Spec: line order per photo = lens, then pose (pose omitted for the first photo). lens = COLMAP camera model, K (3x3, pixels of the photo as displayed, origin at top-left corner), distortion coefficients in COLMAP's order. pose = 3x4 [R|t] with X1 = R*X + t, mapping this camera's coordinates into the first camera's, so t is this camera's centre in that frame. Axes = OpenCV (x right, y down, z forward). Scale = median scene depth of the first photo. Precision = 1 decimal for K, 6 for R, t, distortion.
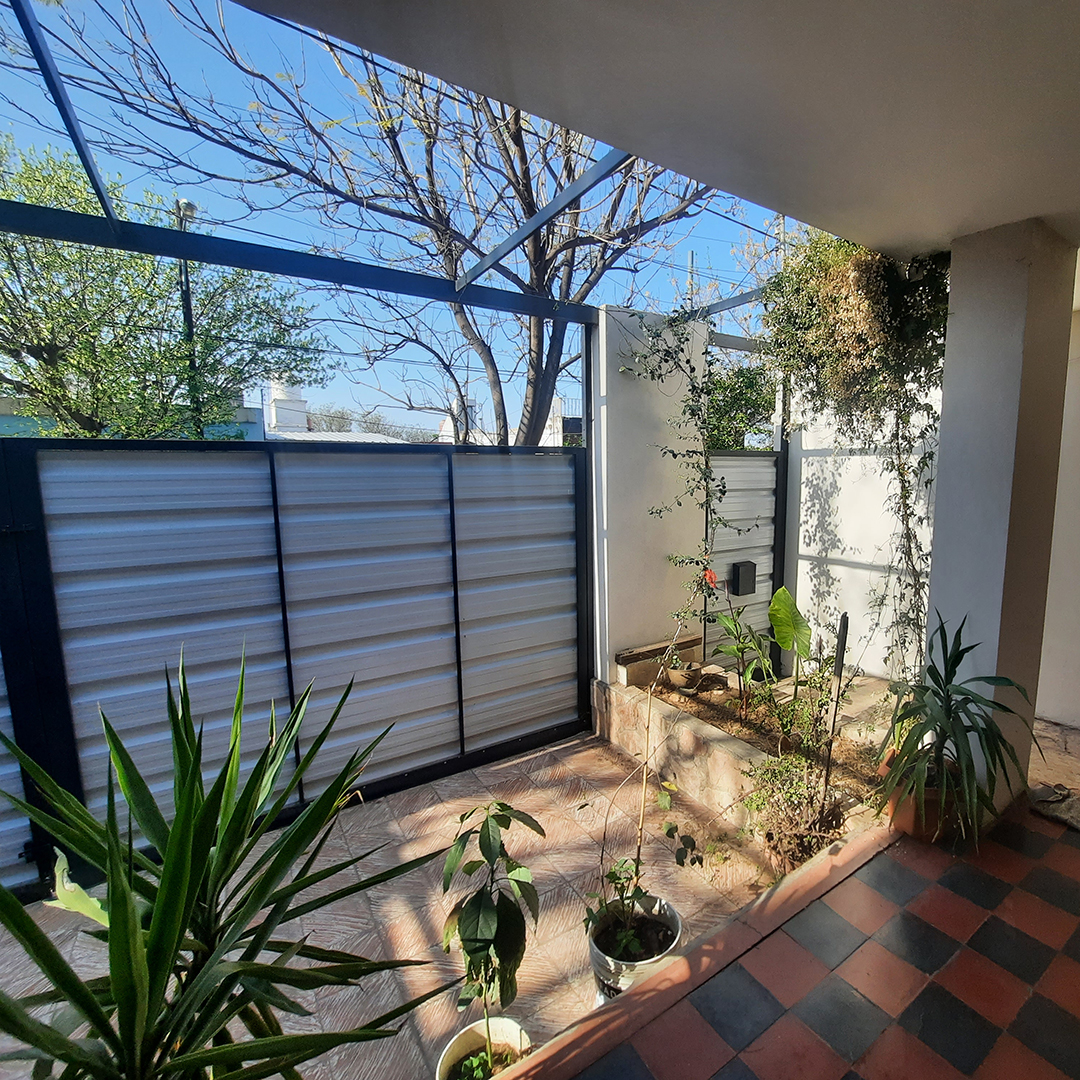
lens RADIAL K [[637.4, 0, 535.9], [0, 637.4, 543.0], [0, 0, 1]] dist [-0.014240, -0.007058]
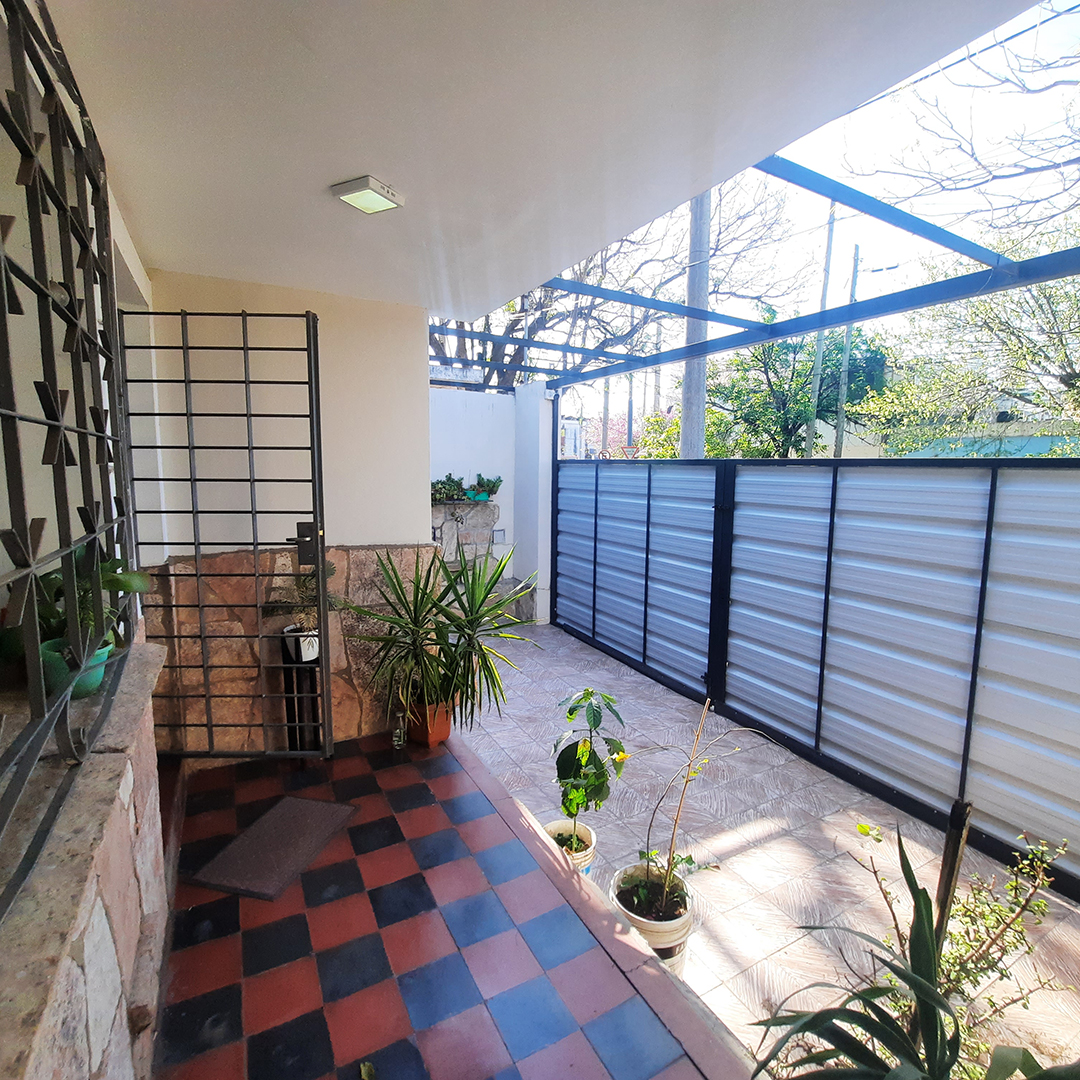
lens RADIAL K [[569.5, 0, 537.9], [0, 569.5, 539.9], [0, 0, 1]] dist [-0.014553, -0.003050]
pose [[-0.157375, 0.115487, -0.980763, 0.709912], [-0.144608, 0.979738, 0.138571, -0.061628], [0.976894, 0.163634, -0.137486, 0.523438]]
